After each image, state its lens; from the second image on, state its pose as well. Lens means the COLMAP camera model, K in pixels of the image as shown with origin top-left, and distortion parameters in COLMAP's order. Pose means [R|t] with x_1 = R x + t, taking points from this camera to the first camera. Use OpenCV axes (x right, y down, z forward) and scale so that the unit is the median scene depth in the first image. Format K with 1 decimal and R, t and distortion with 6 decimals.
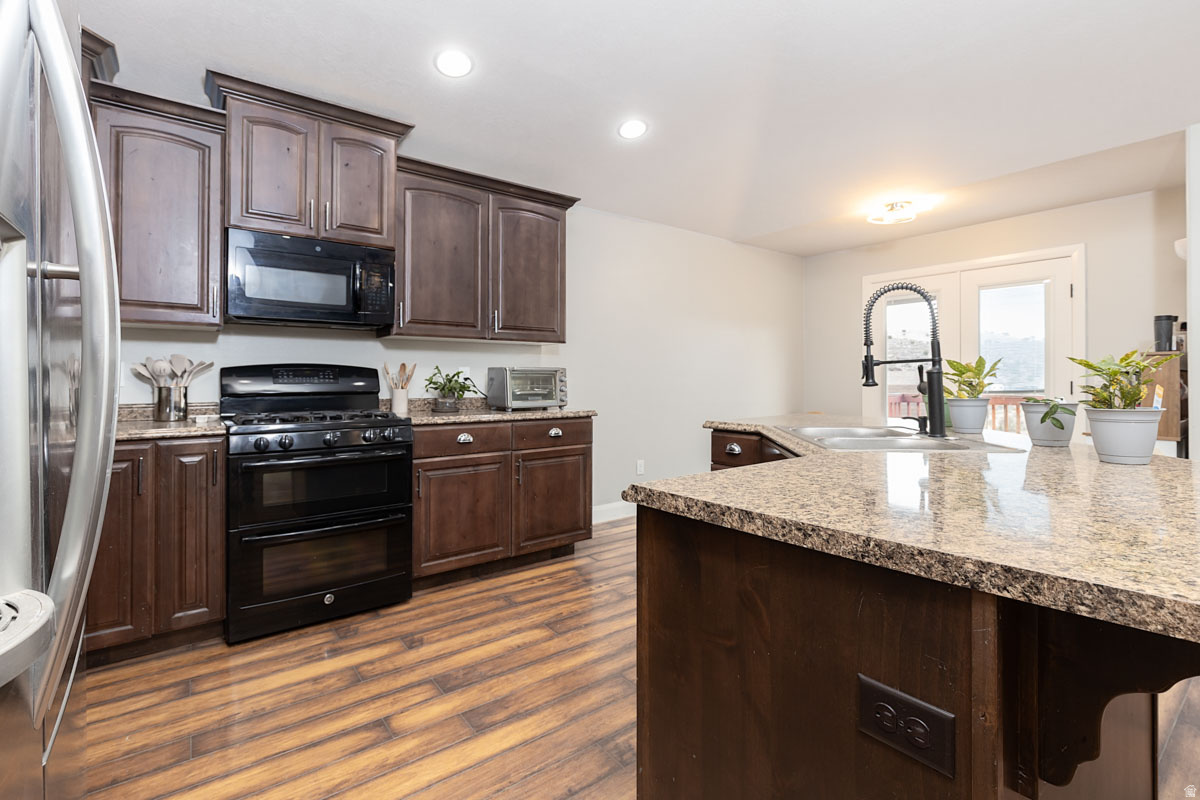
lens RADIAL K [[562.2, 0, 600.0], [0, 562.2, 388.7], [0, 0, 1]] dist [-0.001659, -0.000183]
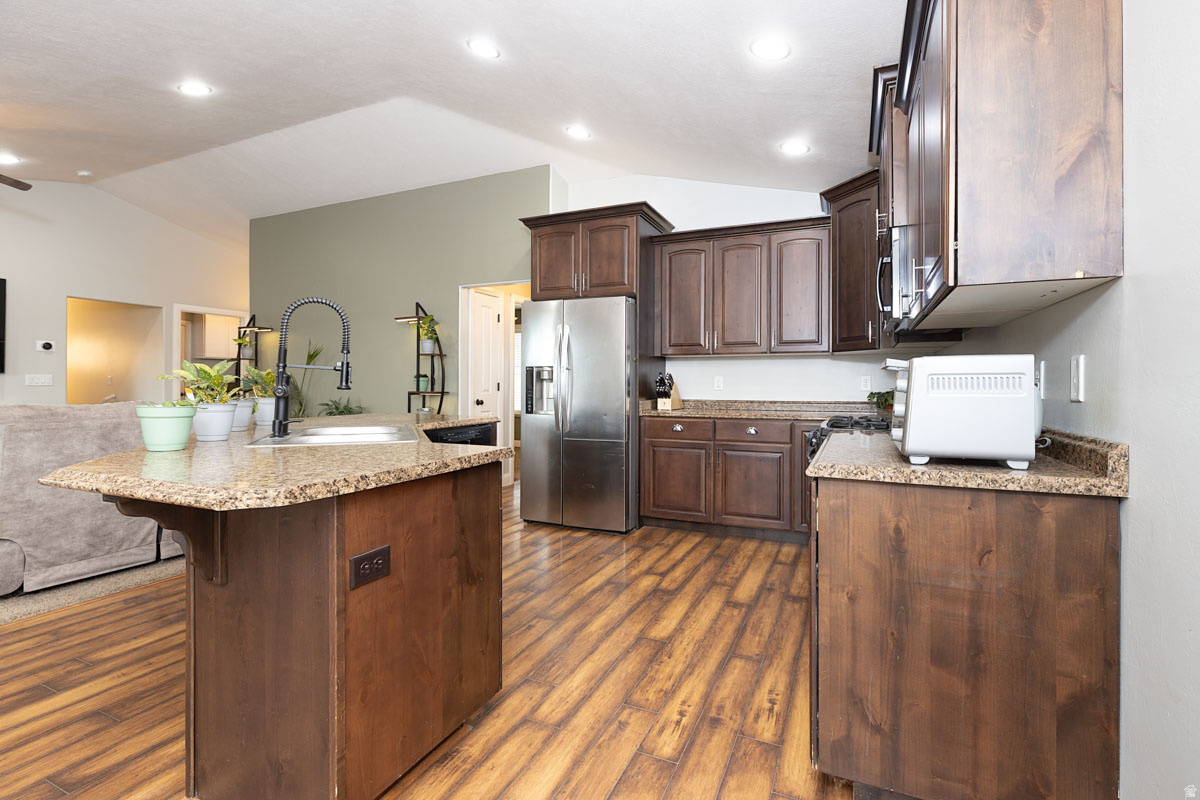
lens RADIAL K [[562.2, 0, 599.7], [0, 562.2, 388.5], [0, 0, 1]] dist [-0.001659, -0.000183]
pose [[-0.889669, 0.002445, -0.456599, 0.476045], [-0.009482, 0.999671, 0.023827, -0.032828], [0.456507, 0.025528, -0.889354, 1.955977]]
